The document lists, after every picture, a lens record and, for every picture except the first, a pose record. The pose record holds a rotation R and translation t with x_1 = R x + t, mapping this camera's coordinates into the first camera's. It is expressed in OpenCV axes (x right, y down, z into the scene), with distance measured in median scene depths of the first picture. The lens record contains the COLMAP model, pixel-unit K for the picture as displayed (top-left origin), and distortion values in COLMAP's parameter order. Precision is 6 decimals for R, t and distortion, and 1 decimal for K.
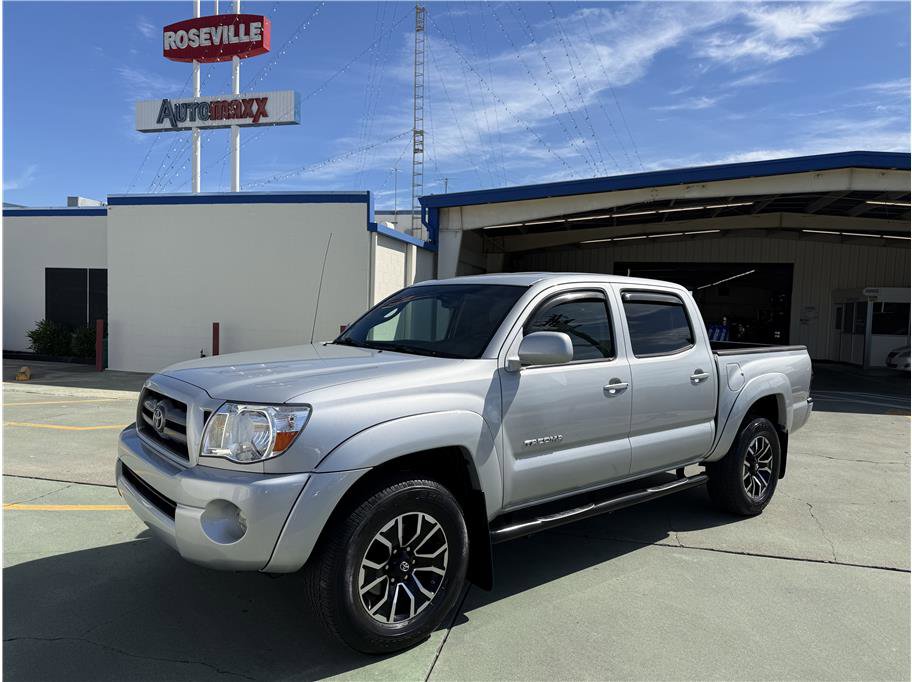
lens RADIAL K [[641.6, 0, 464.0], [0, 641.6, 346.8], [0, 0, 1]] dist [0.028960, -0.034043]
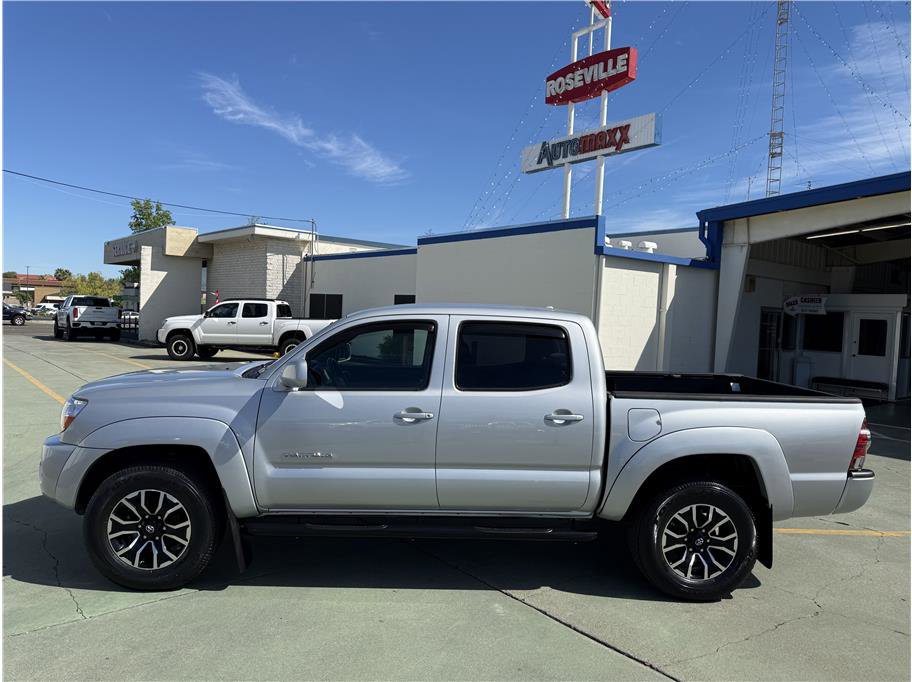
lens RADIAL K [[641.6, 0, 452.8], [0, 641.6, 345.5], [0, 0, 1]] dist [0.028960, -0.034043]
pose [[0.796028, 0.031035, -0.604464, 0.656537], [-0.050153, 0.998632, -0.014776, -0.027380], [0.603178, 0.042078, 0.796496, 0.162177]]
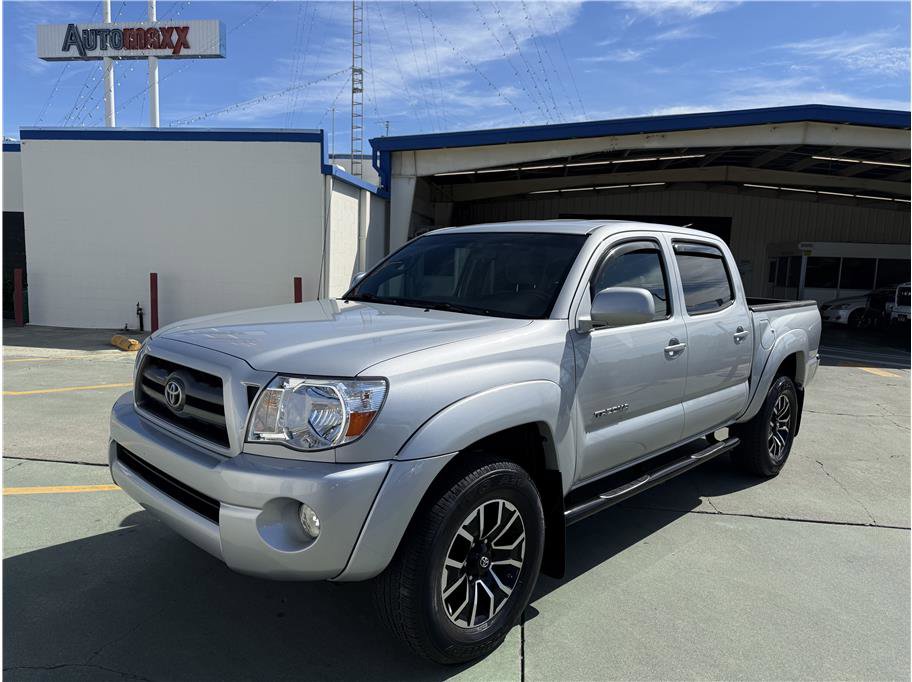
lens RADIAL K [[641.6, 0, 461.5], [0, 641.6, 342.5], [0, 0, 1]] dist [0.028960, -0.034043]
pose [[0.994334, -0.005779, 0.106142, -0.115645], [-0.001525, 0.997643, 0.068604, -0.005436], [-0.106288, -0.068377, 0.991982, 0.093072]]
